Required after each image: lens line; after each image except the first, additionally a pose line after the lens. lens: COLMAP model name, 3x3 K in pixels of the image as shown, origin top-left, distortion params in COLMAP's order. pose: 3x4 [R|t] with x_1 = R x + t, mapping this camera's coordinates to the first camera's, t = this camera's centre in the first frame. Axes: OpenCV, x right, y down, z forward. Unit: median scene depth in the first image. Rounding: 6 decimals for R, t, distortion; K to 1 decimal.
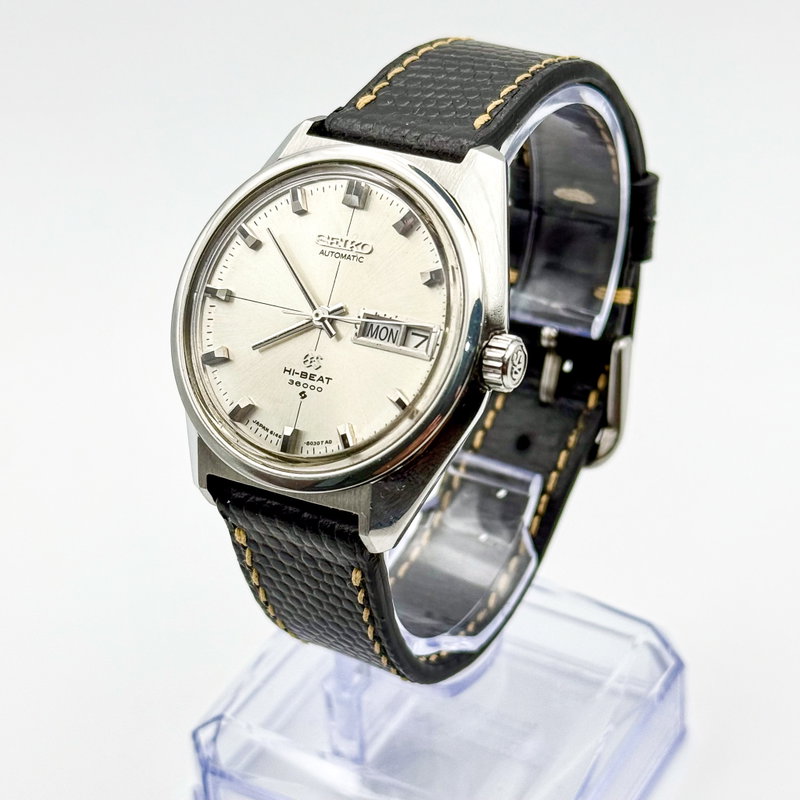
lens RADIAL K [[1750.5, 0, 472.8], [0, 1750.5, 399.8], [0, 0, 1]] dist [0.100493, -0.032458]
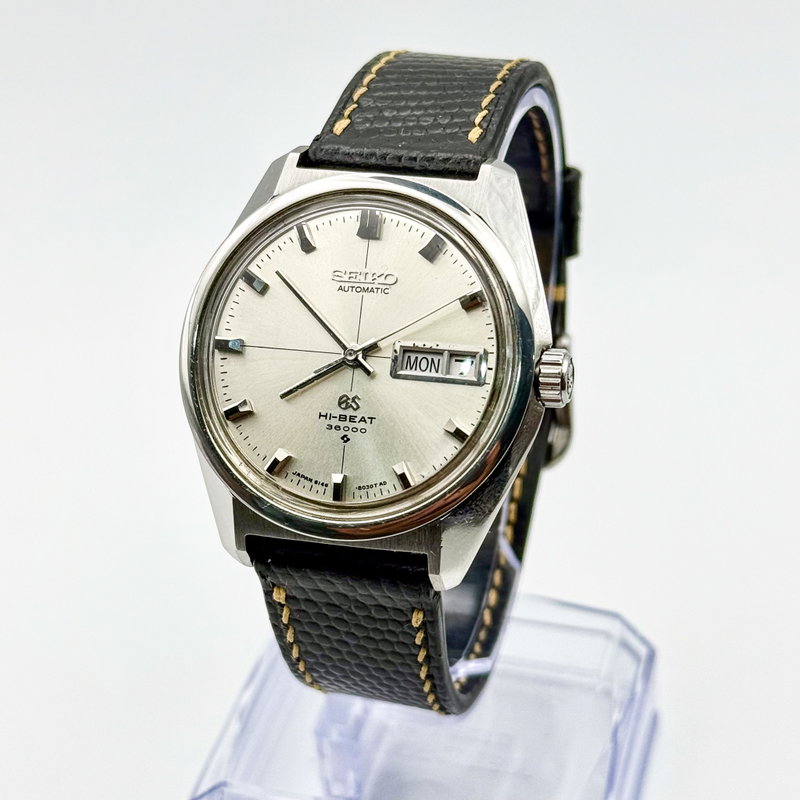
lens RADIAL K [[1750.5, 0, 472.8], [0, 1750.5, 399.8], [0, 0, 1]] dist [0.100493, -0.032458]
pose [[0.968380, -0.134729, 0.209973, -0.219783], [0.132768, 0.990869, 0.023470, -0.035806], [-0.211218, 0.005150, 0.977425, 0.048873]]
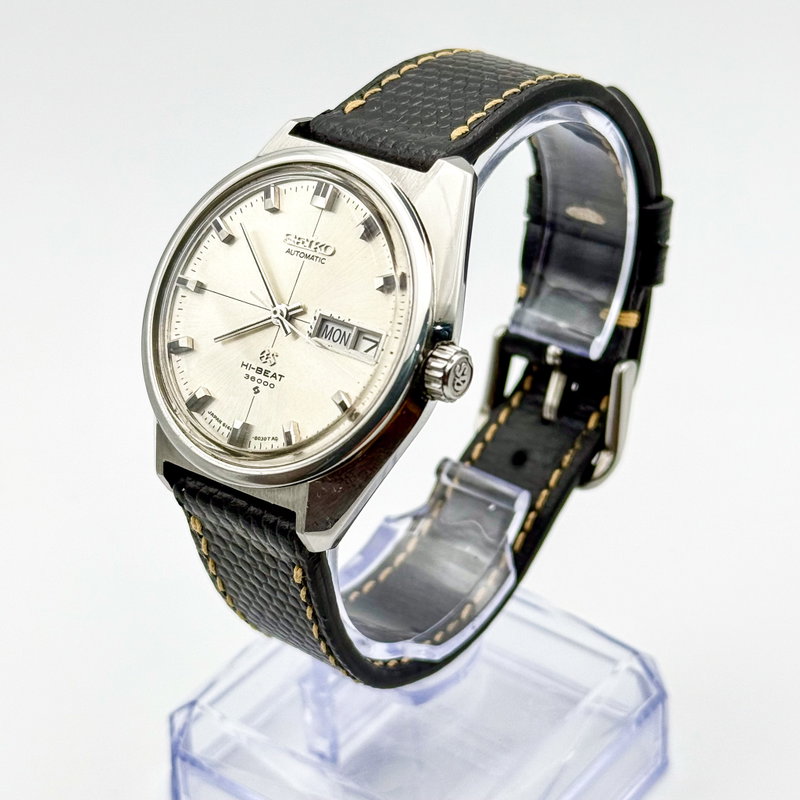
lens RADIAL K [[1750.5, 0, 472.8], [0, 1750.5, 399.8], [0, 0, 1]] dist [0.100493, -0.032458]
pose [[0.991690, 0.078889, -0.101623, 0.126159], [-0.079765, 0.996803, -0.004577, -0.002421], [0.100937, 0.012645, 0.994812, 0.004695]]
